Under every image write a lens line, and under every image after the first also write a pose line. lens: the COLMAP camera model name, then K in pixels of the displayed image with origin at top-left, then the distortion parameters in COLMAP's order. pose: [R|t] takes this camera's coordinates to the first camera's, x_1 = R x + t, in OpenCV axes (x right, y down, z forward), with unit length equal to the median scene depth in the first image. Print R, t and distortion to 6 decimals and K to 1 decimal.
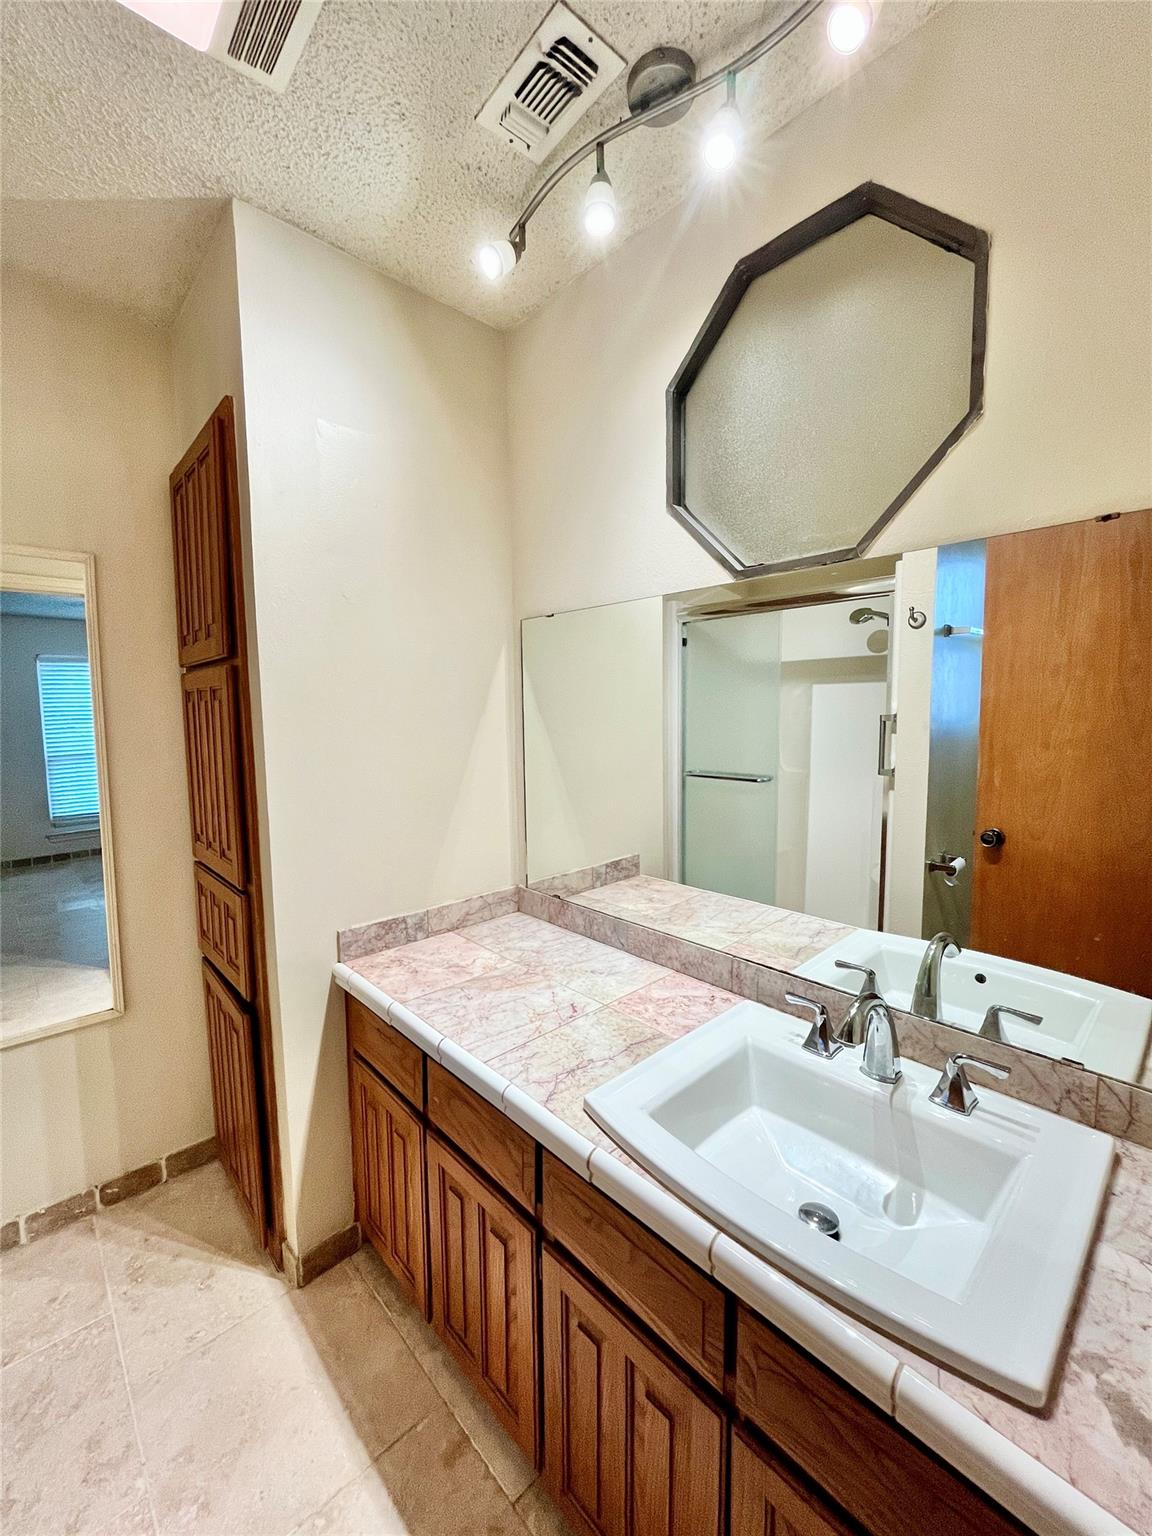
lens RADIAL K [[620.6, 0, 576.0], [0, 620.6, 768.0], [0, 0, 1]] dist [-0.002439, -0.000064]
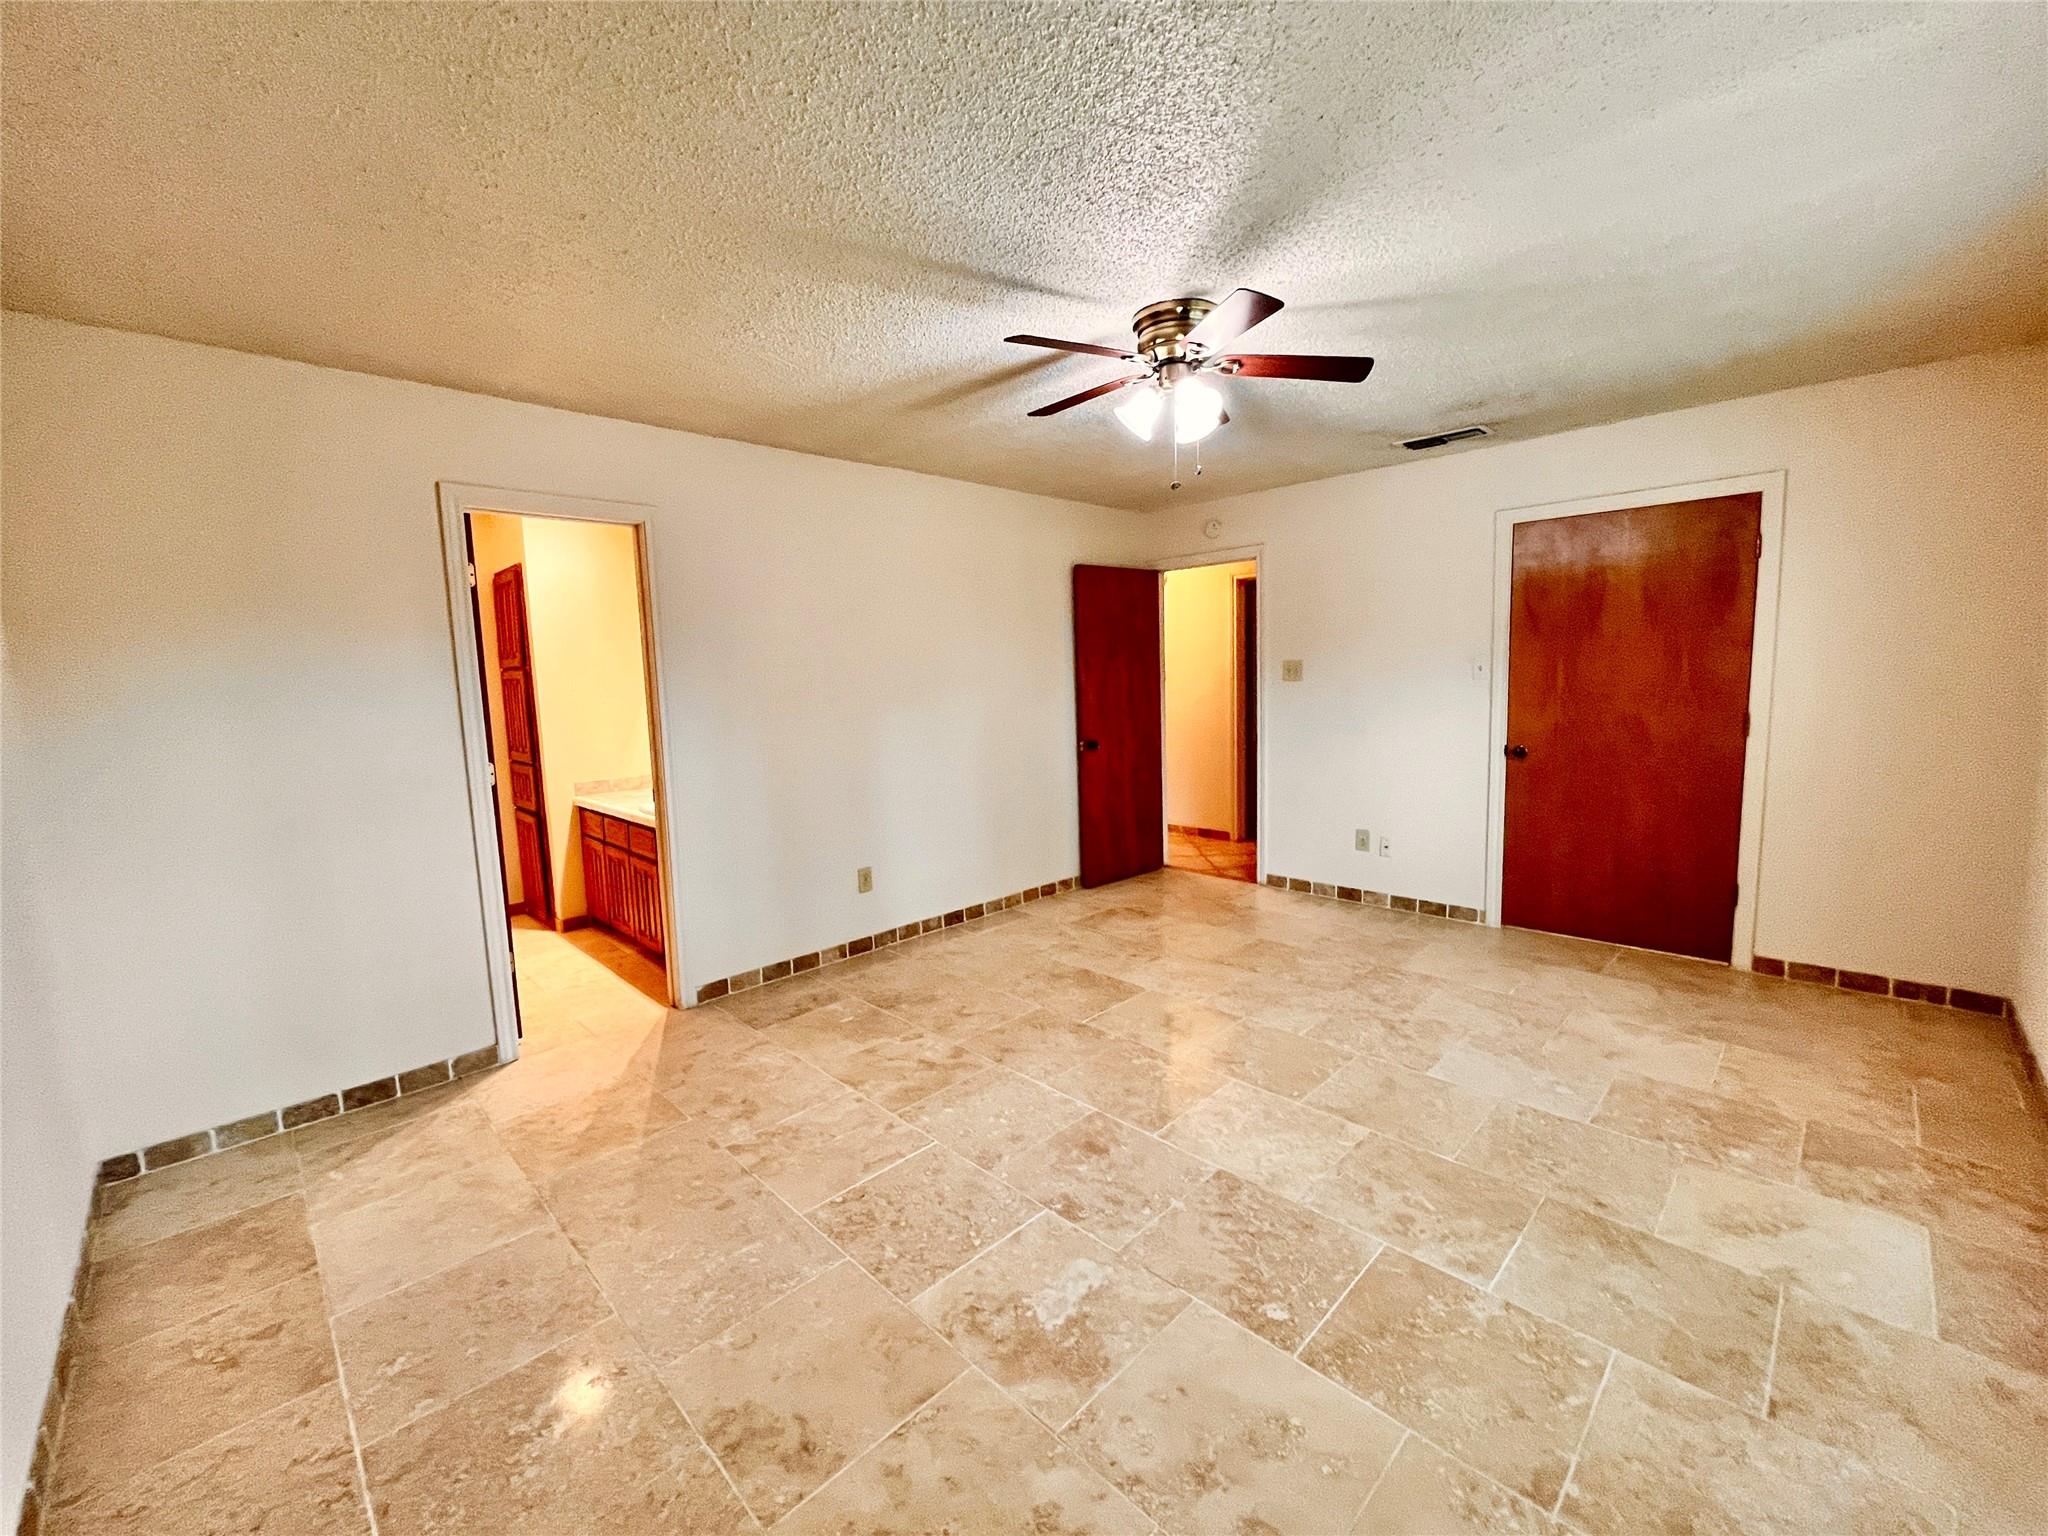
lens RADIAL K [[827.5, 0, 1024.0], [0, 827.5, 768.0], [0, 0, 1]] dist [-0.002439, -0.000064]
pose [[0.999312, -0.022626, 0.029396, 1.147575], [0.022190, 0.999640, 0.015075, 0.193791], [-0.029727, -0.014412, 0.999454, -2.038517]]
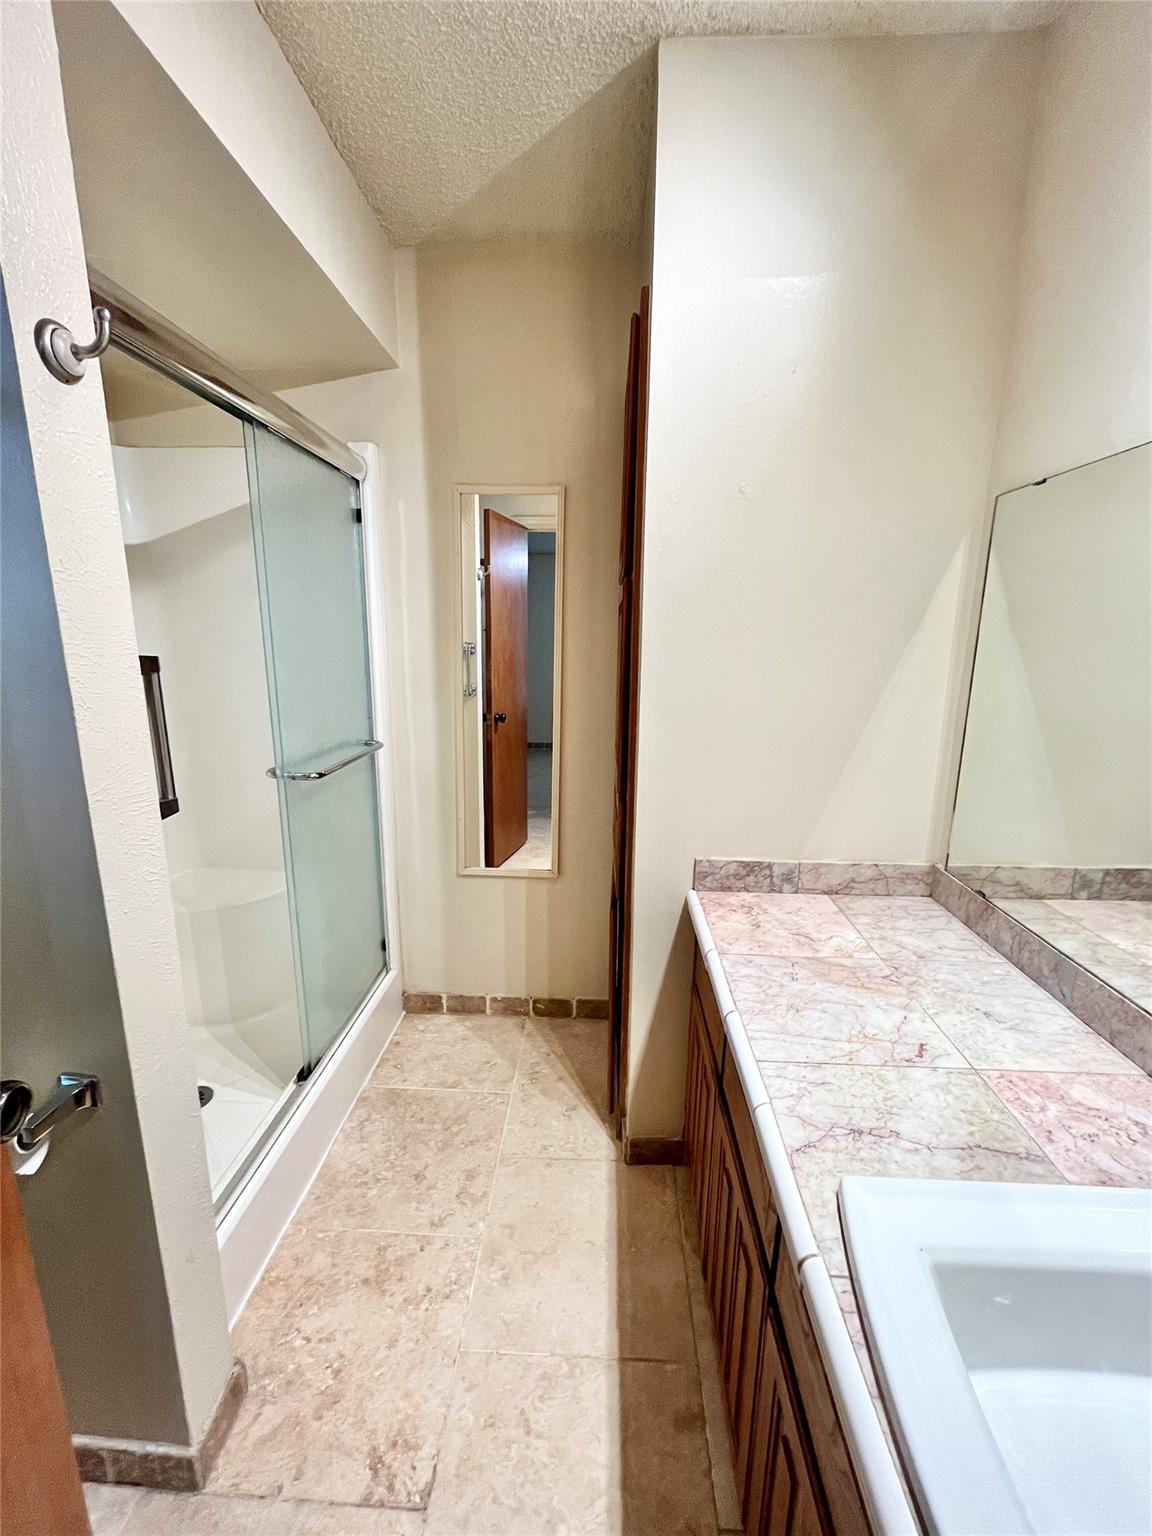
lens RADIAL K [[620.6, 0, 576.0], [0, 620.6, 768.0], [0, 0, 1]] dist [-0.002439, -0.000064]
pose [[0.698317, 0.166168, -0.696234, 0.128400], [-0.085216, 0.985063, 0.149631, -0.003531], [0.710698, -0.045160, 0.702046, 0.187654]]
